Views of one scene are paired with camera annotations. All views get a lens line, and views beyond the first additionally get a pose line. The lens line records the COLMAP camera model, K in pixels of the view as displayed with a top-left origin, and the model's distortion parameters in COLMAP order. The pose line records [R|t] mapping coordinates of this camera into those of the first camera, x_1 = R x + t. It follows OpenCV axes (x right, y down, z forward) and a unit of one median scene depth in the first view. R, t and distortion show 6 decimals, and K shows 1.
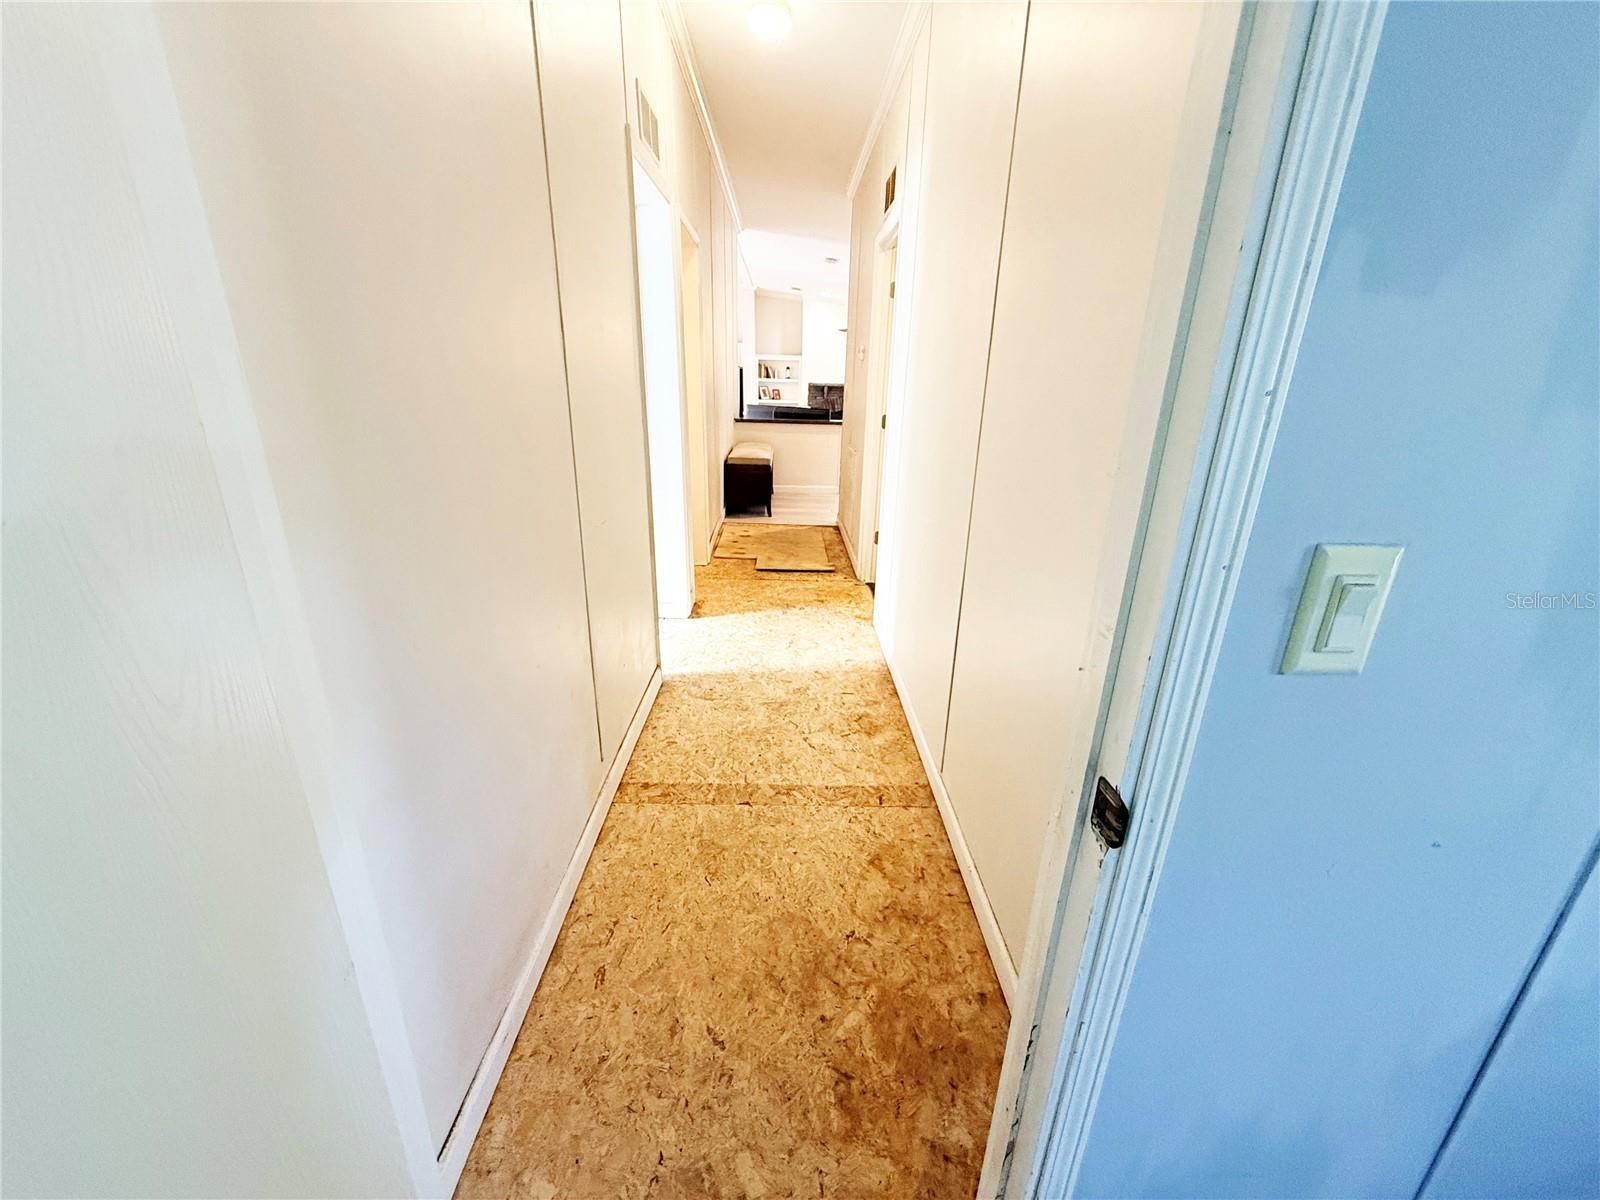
lens RADIAL K [[638.3, 0, 800.8], [0, 638.3, 600.3], [0, 0, 1]] dist [0.001180, -0.000555]
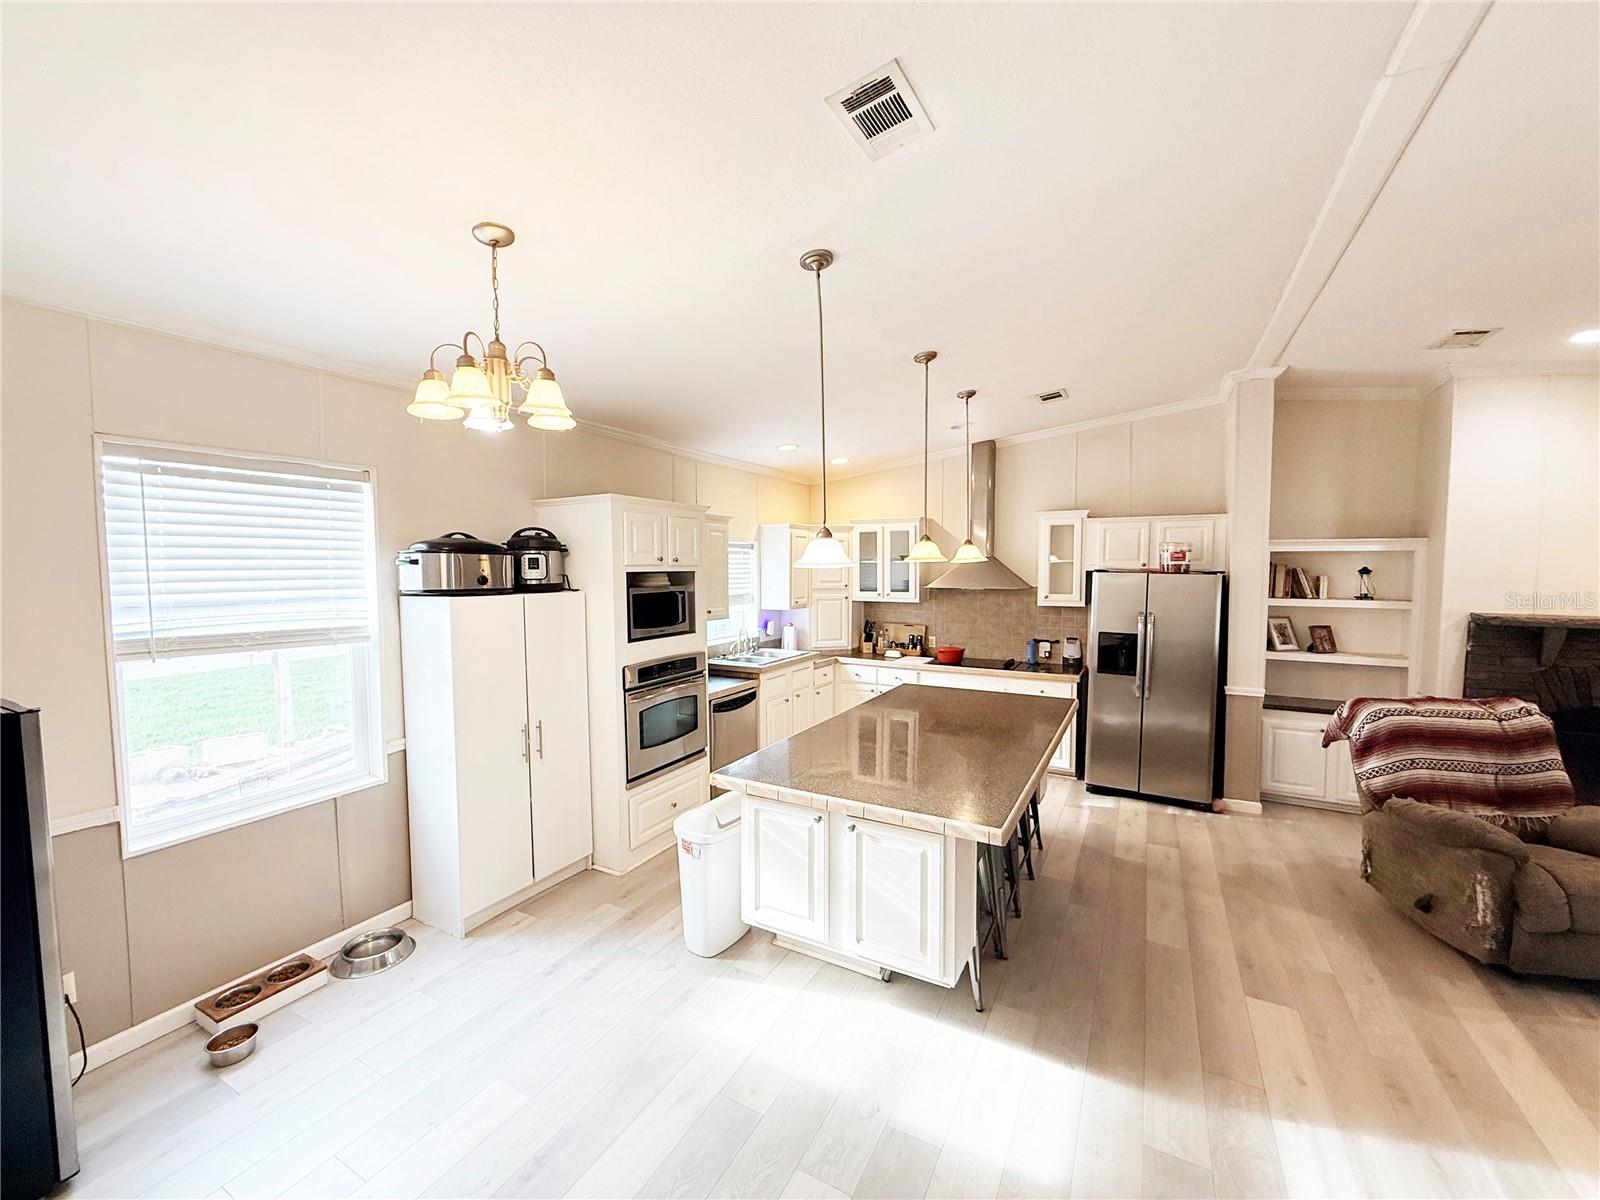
lens RADIAL K [[638.3, 0, 800.4], [0, 638.3, 598.6], [0, 0, 1]] dist [0.001180, -0.000555]
pose [[0.861837, 0.005405, -0.507157, -0.235947], [-0.147732, 0.959259, -0.240825, -0.443359], [0.485194, 0.282475, 0.827523, 1.135163]]
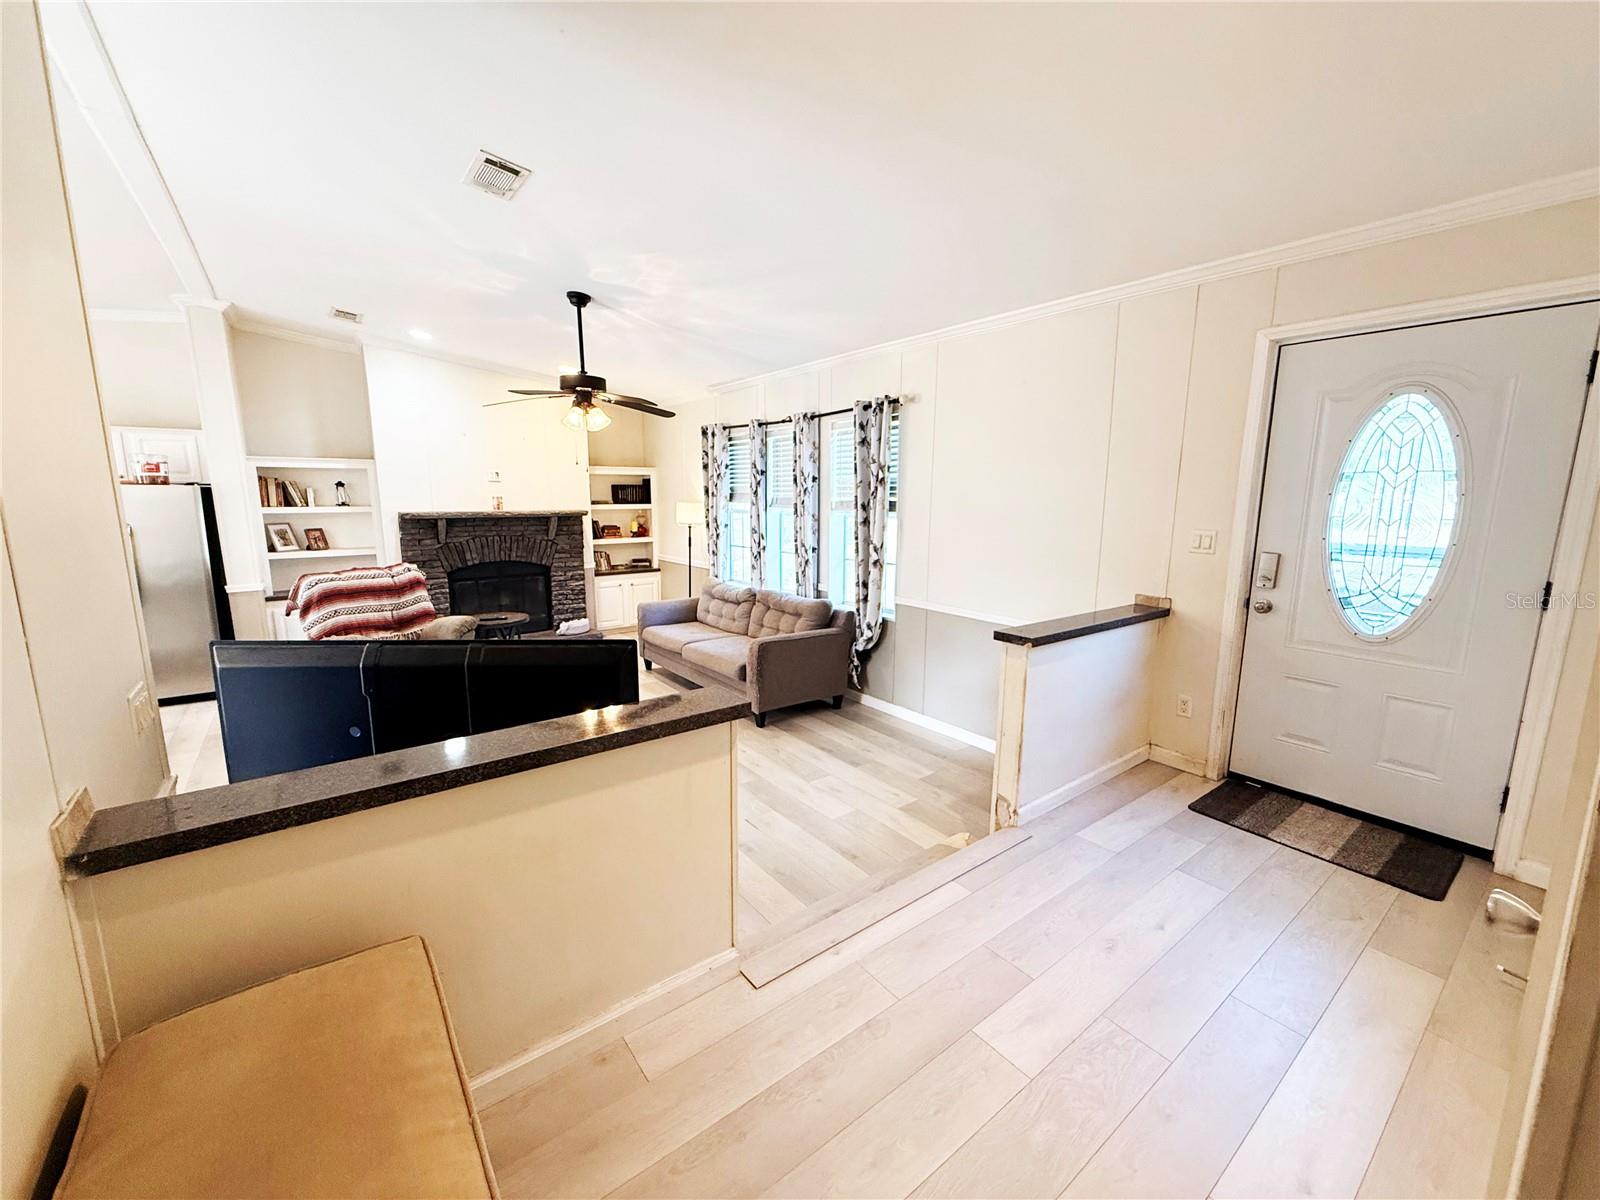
lens RADIAL K [[638.3, 0, 799.6], [0, 638.3, 599.7], [0, 0, 1]] dist [0.001180, -0.000555]
pose [[0.810450, -0.118750, 0.573646, -0.053434], [0.208963, 0.973423, -0.093717, -0.340843], [-0.547271, 0.195824, 0.813725, 0.919355]]
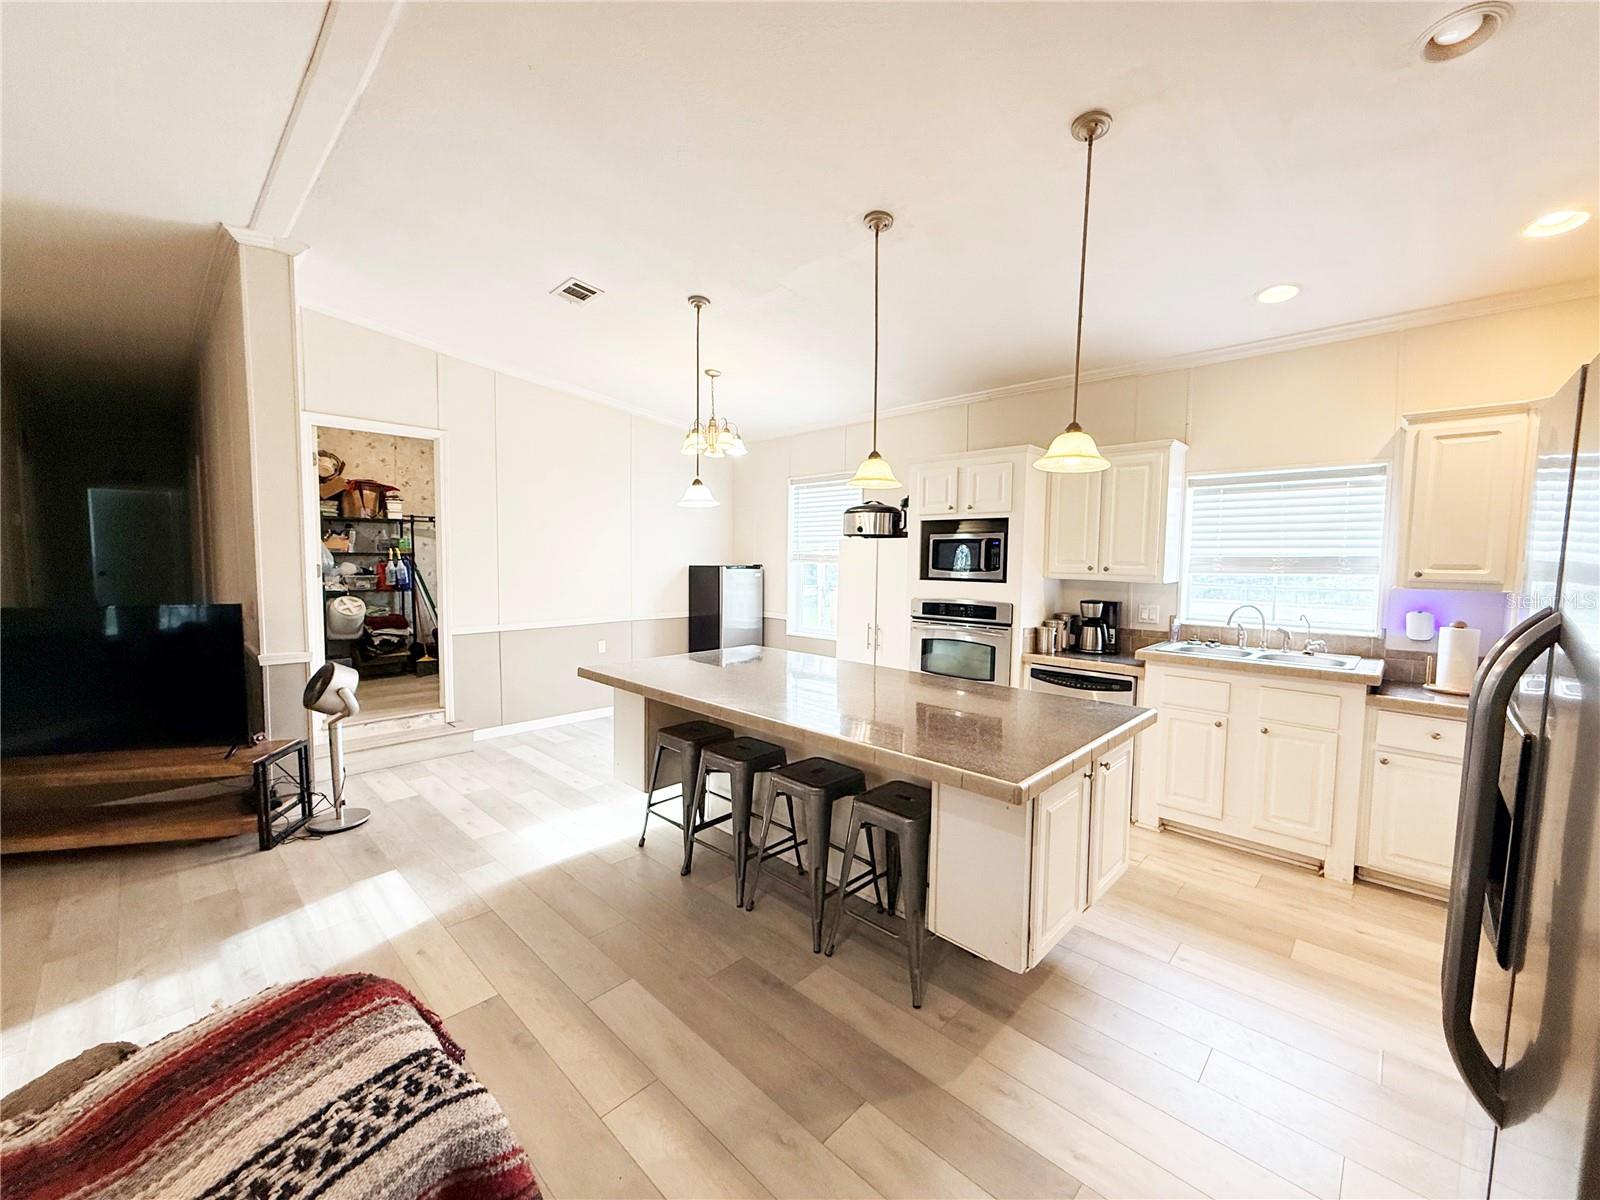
lens RADIAL K [[638.3, 0, 795.9], [0, 638.3, 597.3], [0, 0, 1]] dist [0.001180, -0.000555]
pose [[-0.717419, 0.018706, -0.696390, -0.071068], [-0.247912, 0.927344, 0.280308, -0.676091], [0.651037, 0.373742, -0.660657, 1.969483]]
